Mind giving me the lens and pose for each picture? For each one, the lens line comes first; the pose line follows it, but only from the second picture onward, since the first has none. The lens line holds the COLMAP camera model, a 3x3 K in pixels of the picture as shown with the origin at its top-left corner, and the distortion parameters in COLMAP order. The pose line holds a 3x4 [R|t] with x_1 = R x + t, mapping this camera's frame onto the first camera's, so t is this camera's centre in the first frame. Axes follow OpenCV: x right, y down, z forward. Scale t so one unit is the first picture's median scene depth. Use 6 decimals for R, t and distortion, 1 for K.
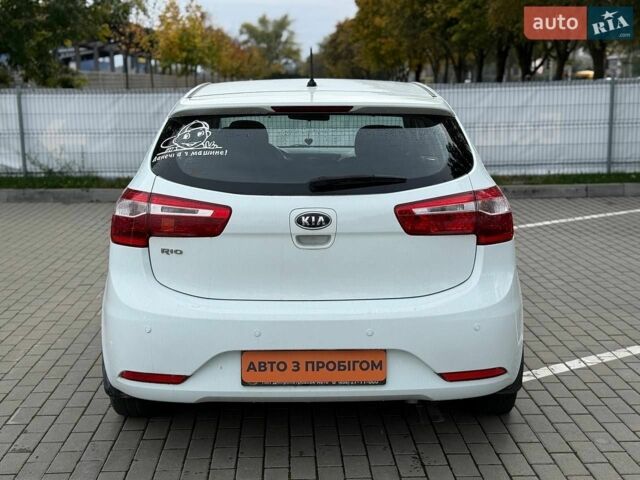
lens RADIAL K [[848.3, 0, 323.4], [0, 848.3, 238.4], [0, 0, 1]] dist [0.097233, 0.000000]
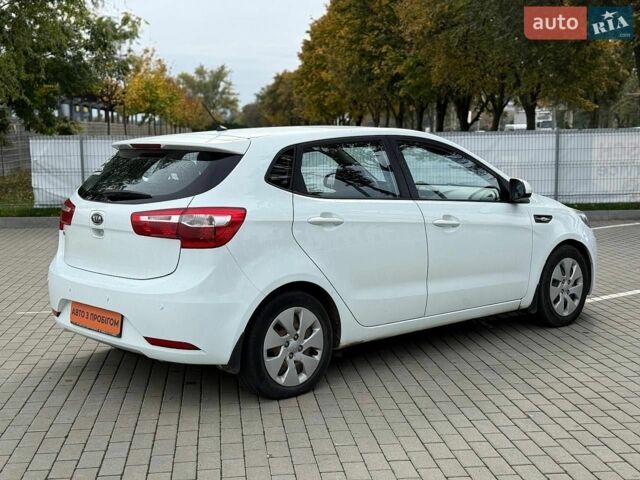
lens RADIAL K [[848.3, 0, 323.4], [0, 848.3, 237.6], [0, 0, 1]] dist [0.097233, 0.000000]
pose [[0.996854, -0.004411, 0.079141, -0.032144], [0.008968, 0.998316, -0.057313, 0.012675], [-0.078754, 0.057843, 0.995215, -0.065745]]
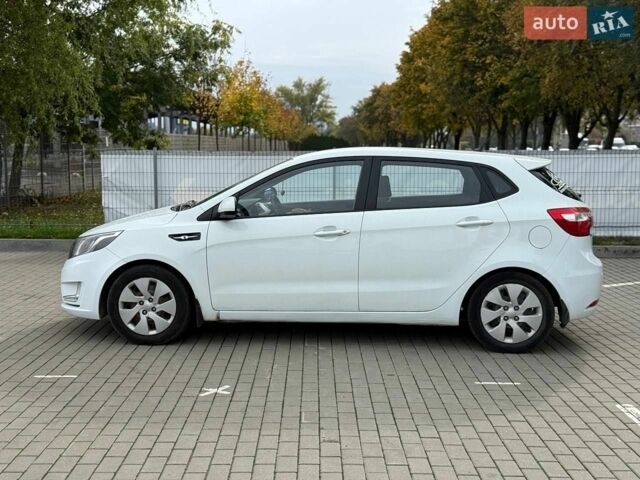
lens RADIAL K [[848.3, 0, 318.7], [0, 848.3, 243.9], [0, 0, 1]] dist [0.097233, 0.000000]
pose [[0.999135, 0.019725, -0.036597, -0.029858], [-0.022053, 0.997685, -0.064329, 0.003636], [0.035243, 0.065081, 0.997257, -0.022951]]
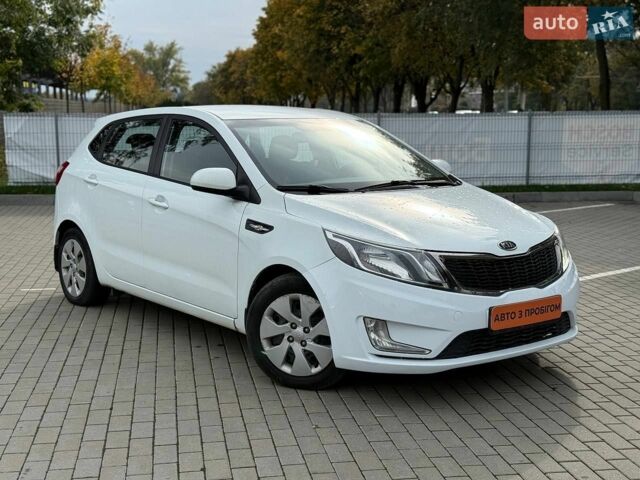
lens RADIAL K [[848.3, 0, 310.3], [0, 848.3, 239.5], [0, 0, 1]] dist [0.097233, 0.000000]
pose [[0.992405, -0.002524, 0.122991, -0.043872], [0.006444, 0.999483, -0.031489, 0.013008], [-0.122848, 0.032042, 0.991908, -0.067420]]
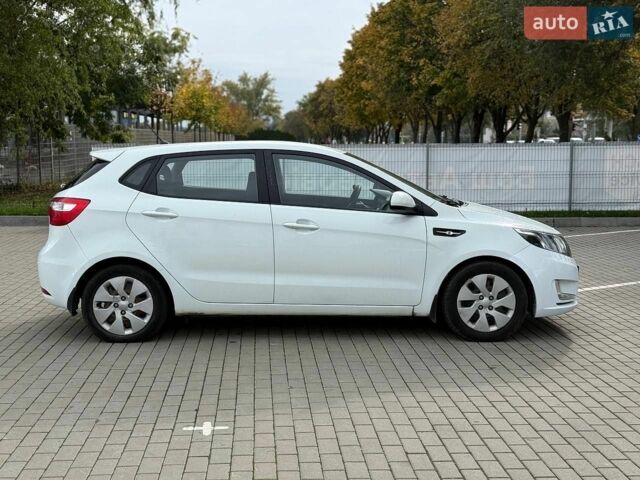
lens RADIAL K [[848.3, 0, 322.8], [0, 848.3, 236.5], [0, 0, 1]] dist [0.097233, 0.000000]
pose [[0.999449, 0.011449, 0.031167, -0.029942], [-0.009346, 0.997723, -0.066798, 0.017505], [-0.031861, 0.066470, 0.997280, -0.100407]]
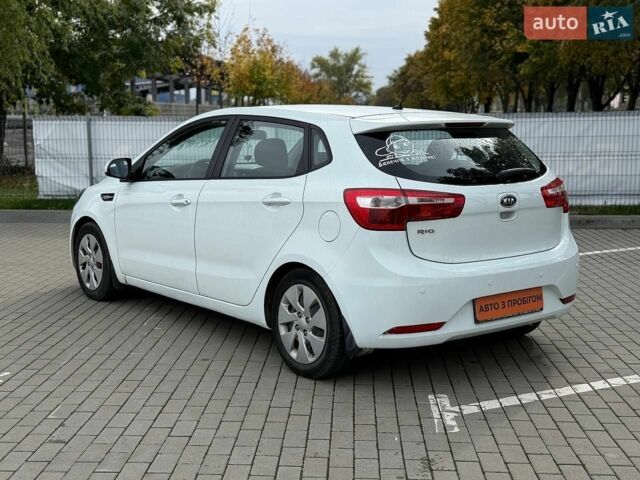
lens RADIAL K [[848.3, 0, 321.1], [0, 848.3, 242.7], [0, 0, 1]] dist [0.097233, 0.000000]
pose [[0.996408, 0.020976, -0.082038, 0.005397], [-0.023624, 0.999227, -0.031433, 0.002226], [0.081315, 0.033258, 0.996133, -0.004347]]
